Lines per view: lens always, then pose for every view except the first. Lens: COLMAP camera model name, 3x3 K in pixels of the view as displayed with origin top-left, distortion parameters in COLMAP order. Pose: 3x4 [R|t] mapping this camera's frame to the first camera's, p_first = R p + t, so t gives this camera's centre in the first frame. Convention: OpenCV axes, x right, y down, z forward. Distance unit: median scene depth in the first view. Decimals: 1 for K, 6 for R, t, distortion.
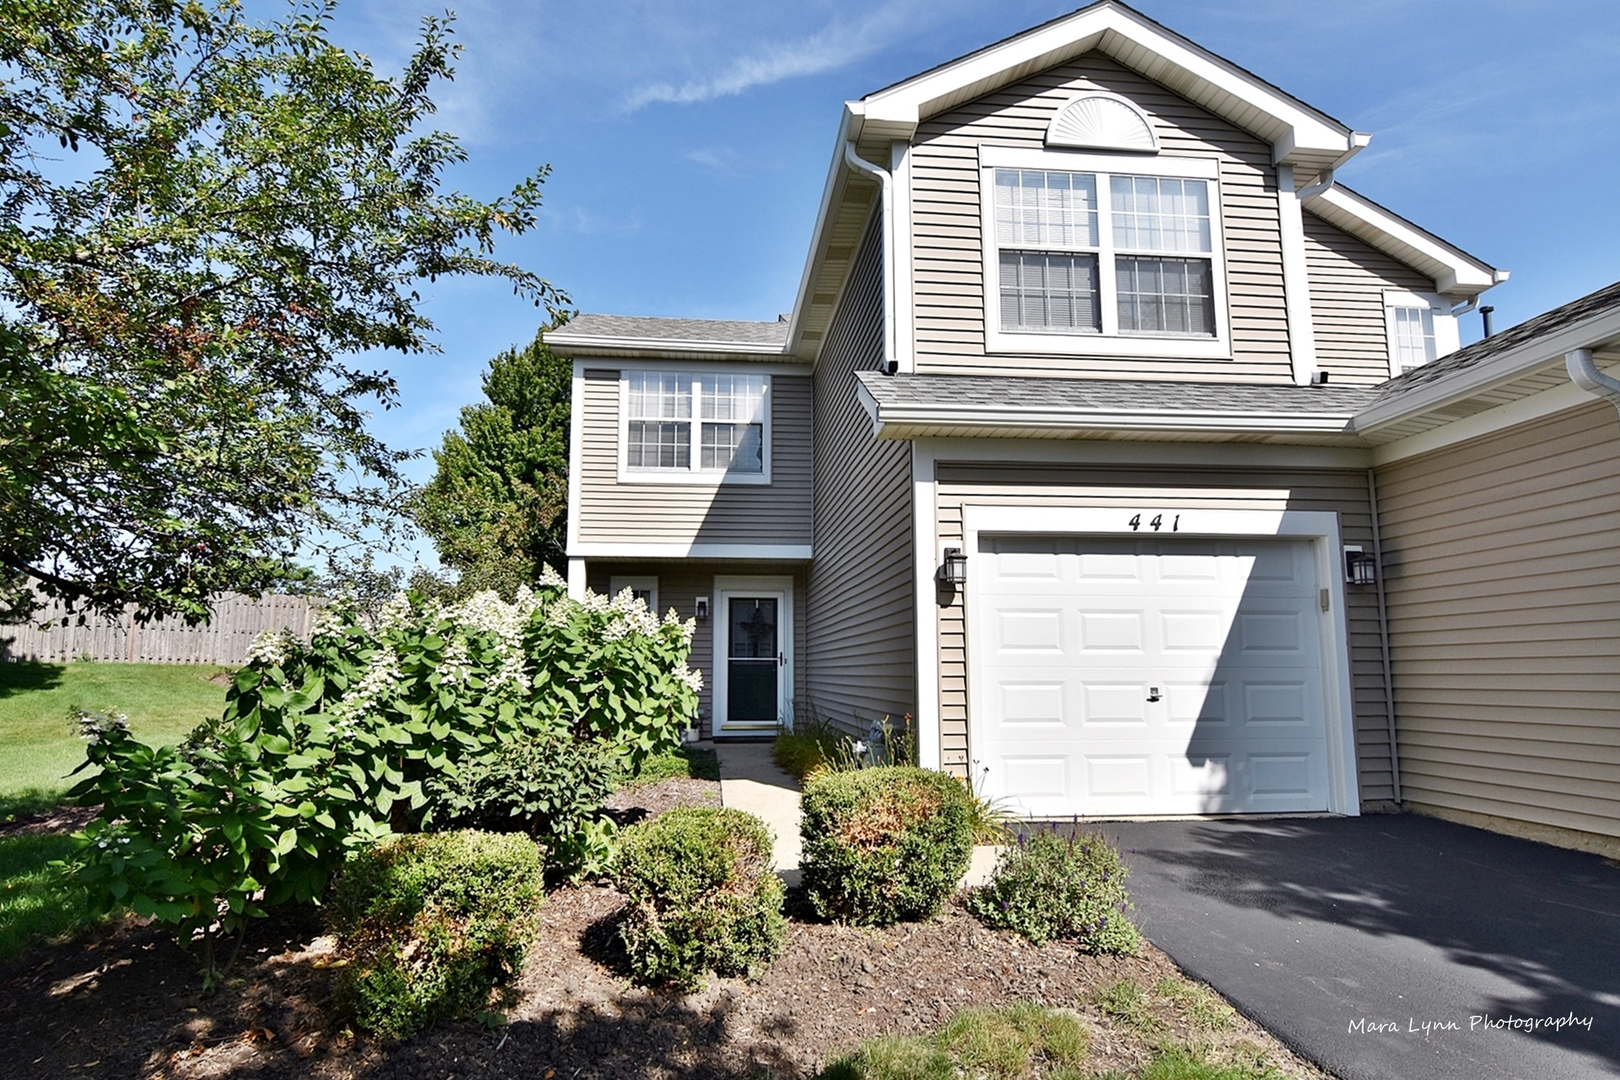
lens RADIAL K [[902.8, 0, 810.0], [0, 902.8, 540.0], [0, 0, 1]] dist [0.000327, 0.000242]
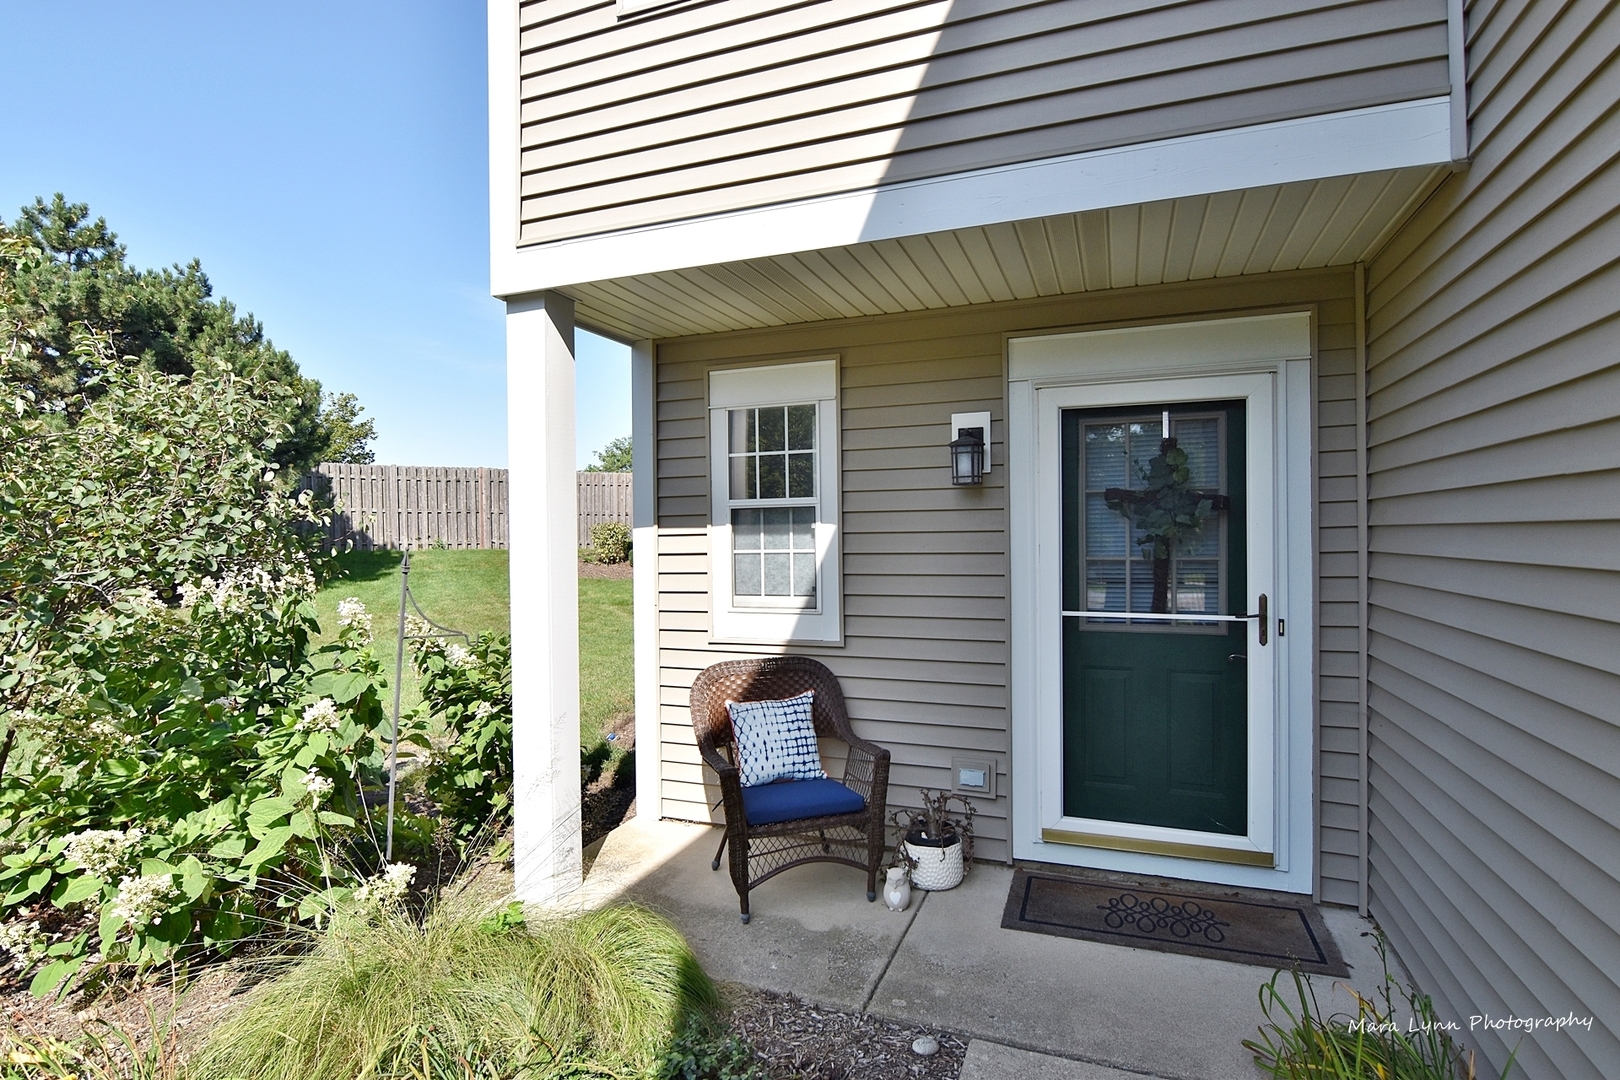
lens RADIAL K [[828.0, 0, 799.8], [0, 828.0, 552.7], [0, 0, 1]] dist [-0.000522, -0.014347]
pose [[0.882204, 0.001675, -0.470865, -0.037541], [0.077044, 0.986004, 0.147855, 0.063669], [0.464522, -0.166715, 0.869727, 0.716518]]
